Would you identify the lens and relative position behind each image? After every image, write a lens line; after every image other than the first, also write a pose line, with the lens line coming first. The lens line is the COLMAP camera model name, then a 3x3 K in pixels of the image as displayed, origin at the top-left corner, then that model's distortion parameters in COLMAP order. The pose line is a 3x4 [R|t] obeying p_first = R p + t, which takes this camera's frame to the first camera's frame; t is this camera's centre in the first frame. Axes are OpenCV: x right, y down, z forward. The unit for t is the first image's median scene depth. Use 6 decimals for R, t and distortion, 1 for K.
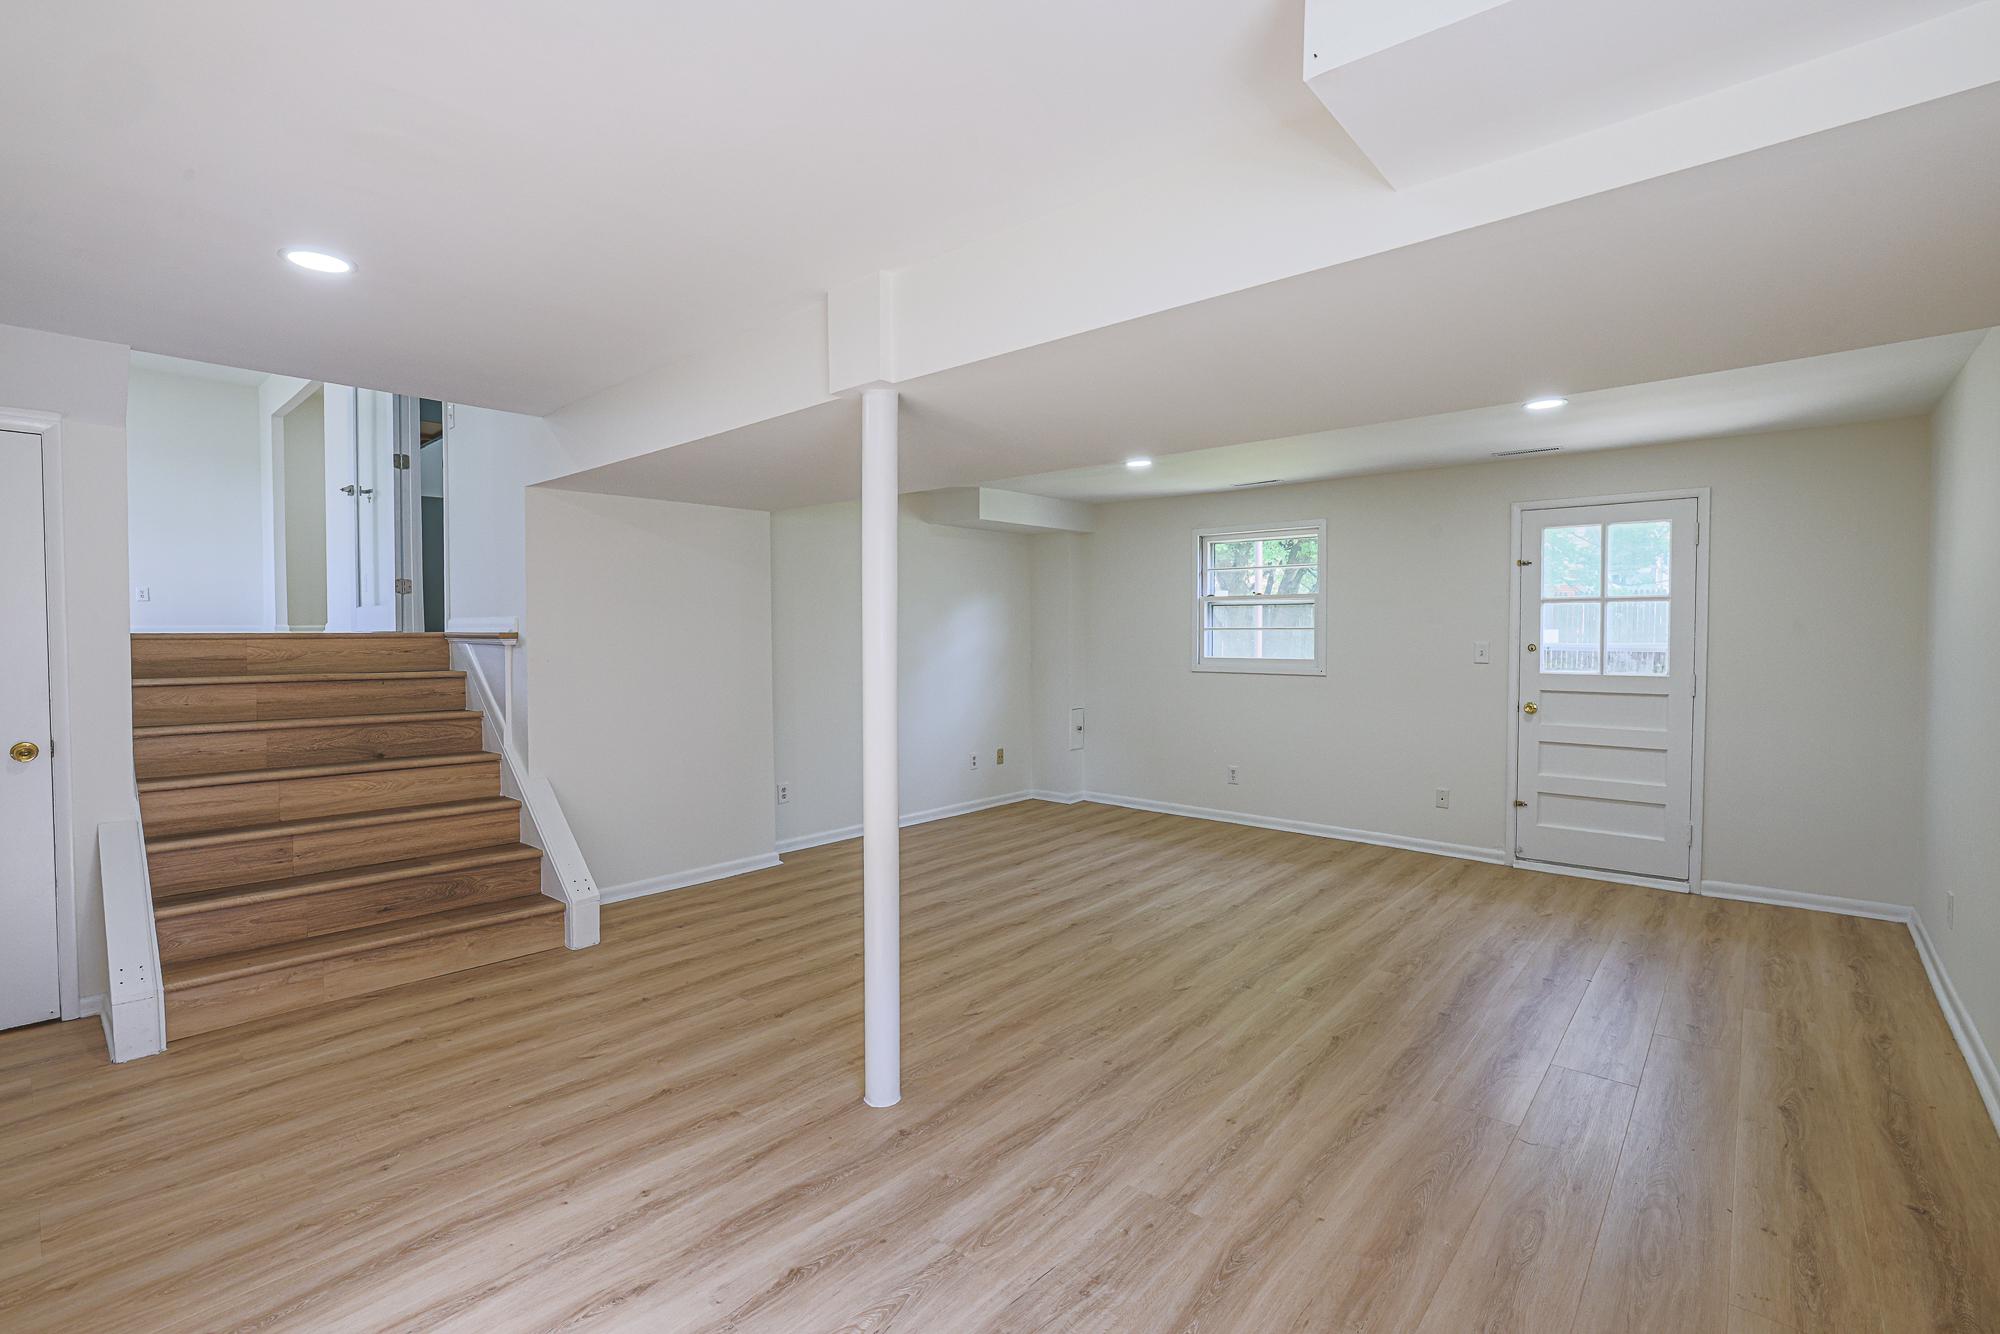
lens RADIAL K [[865.4, 0, 997.8], [0, 865.4, 655.4], [0, 0, 1]] dist [-0.044167, 0.018718]
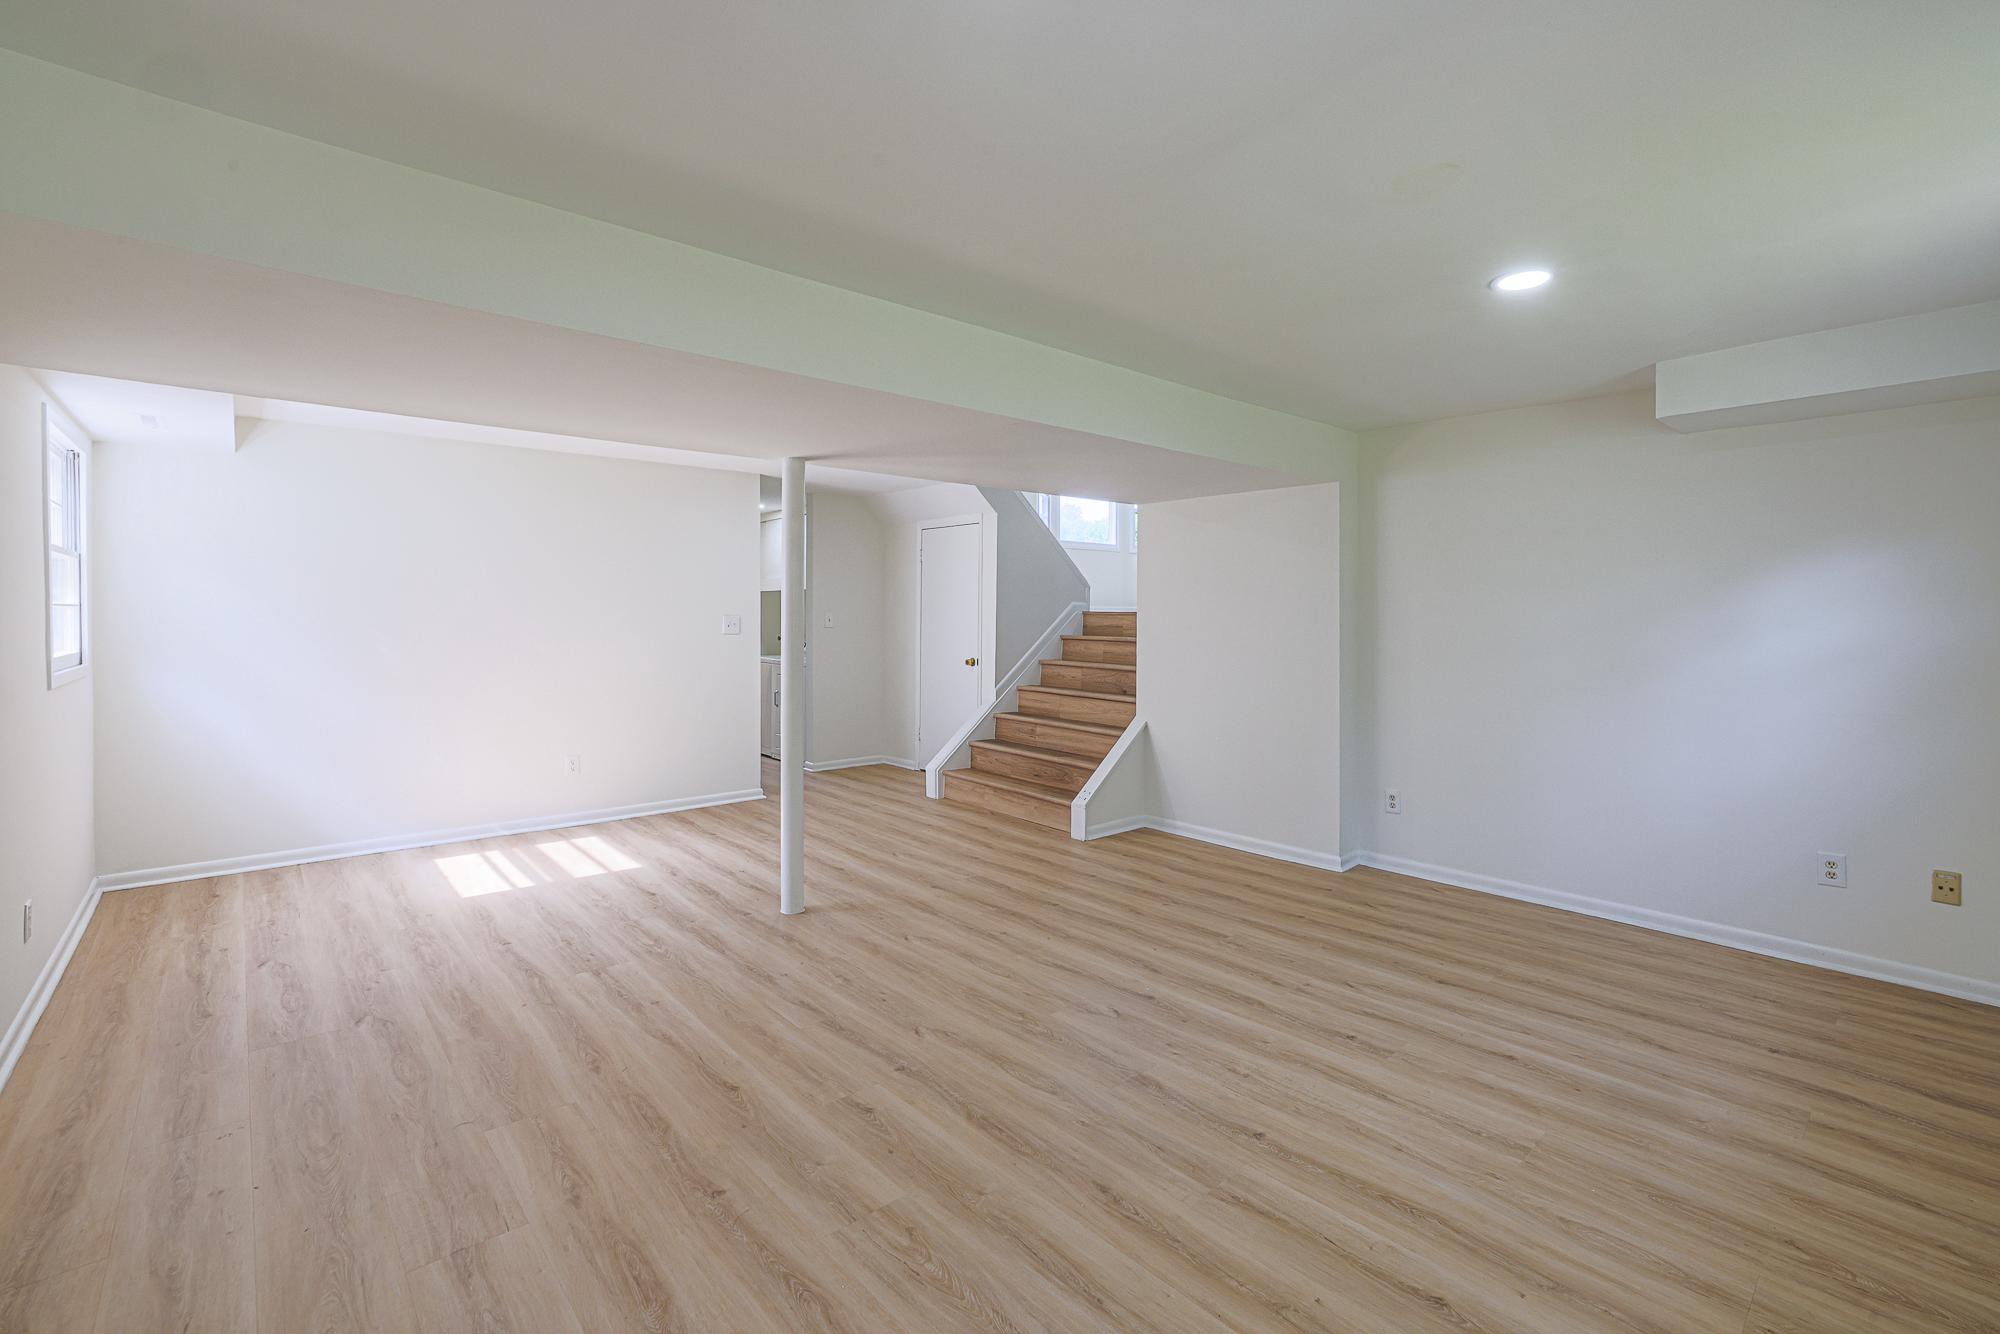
lens RADIAL K [[865.4, 0, 997.8], [0, 865.4, 655.4], [0, 0, 1]] dist [-0.044167, 0.018718]
pose [[-0.102329, 0.049312, -0.993528, 1.029647], [-0.030819, 0.998134, 0.052715, -0.025455], [0.994273, 0.036014, -0.100619, 1.155132]]
